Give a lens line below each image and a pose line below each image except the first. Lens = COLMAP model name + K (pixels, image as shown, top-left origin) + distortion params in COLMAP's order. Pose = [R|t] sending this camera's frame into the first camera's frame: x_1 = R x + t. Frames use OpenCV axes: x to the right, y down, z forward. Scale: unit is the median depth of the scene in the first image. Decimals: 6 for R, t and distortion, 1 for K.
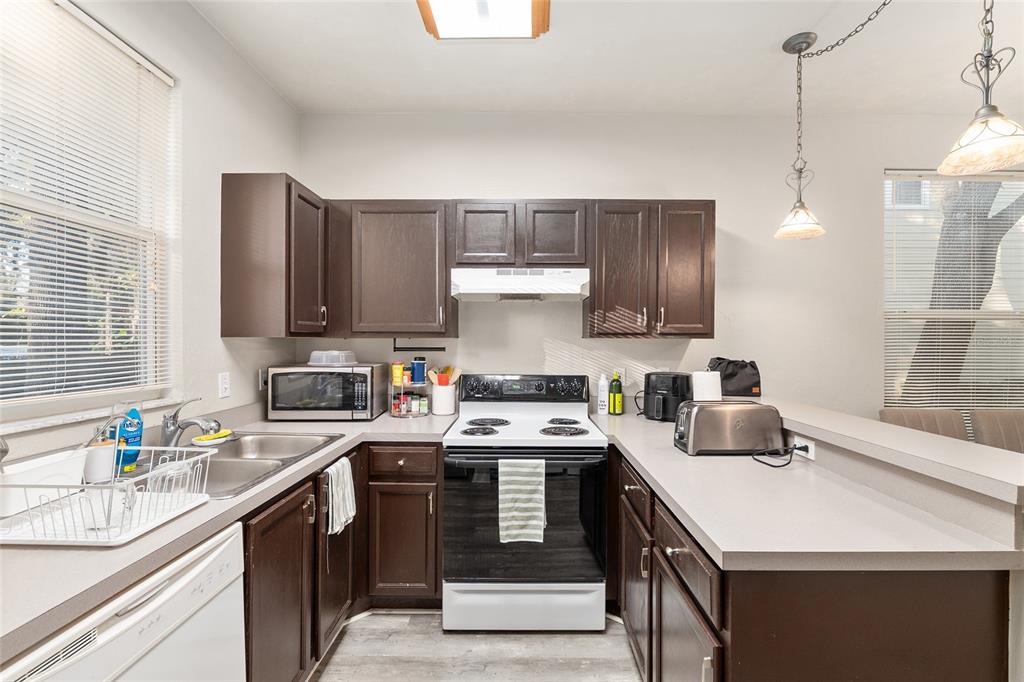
lens RADIAL K [[441.7, 0, 520.8], [0, 441.7, 341.4], [0, 0, 1]] dist [-0.001890, -0.000154]
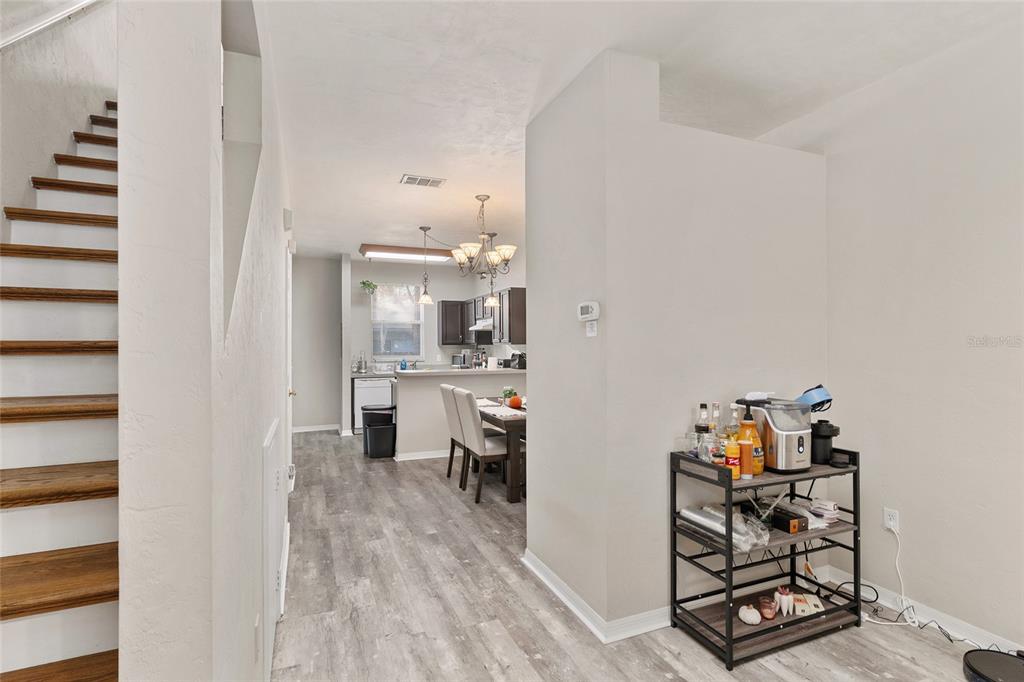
lens RADIAL K [[495.4, 0, 514.0], [0, 495.4, 343.4], [0, 0, 1]] dist [-0.003941, -0.000378]
pose [[0.388923, -0.009255, -0.921224, 3.075752], [0.004171, 0.999957, -0.008286, 0.011022], [0.921261, -0.000620, 0.388945, -0.041139]]
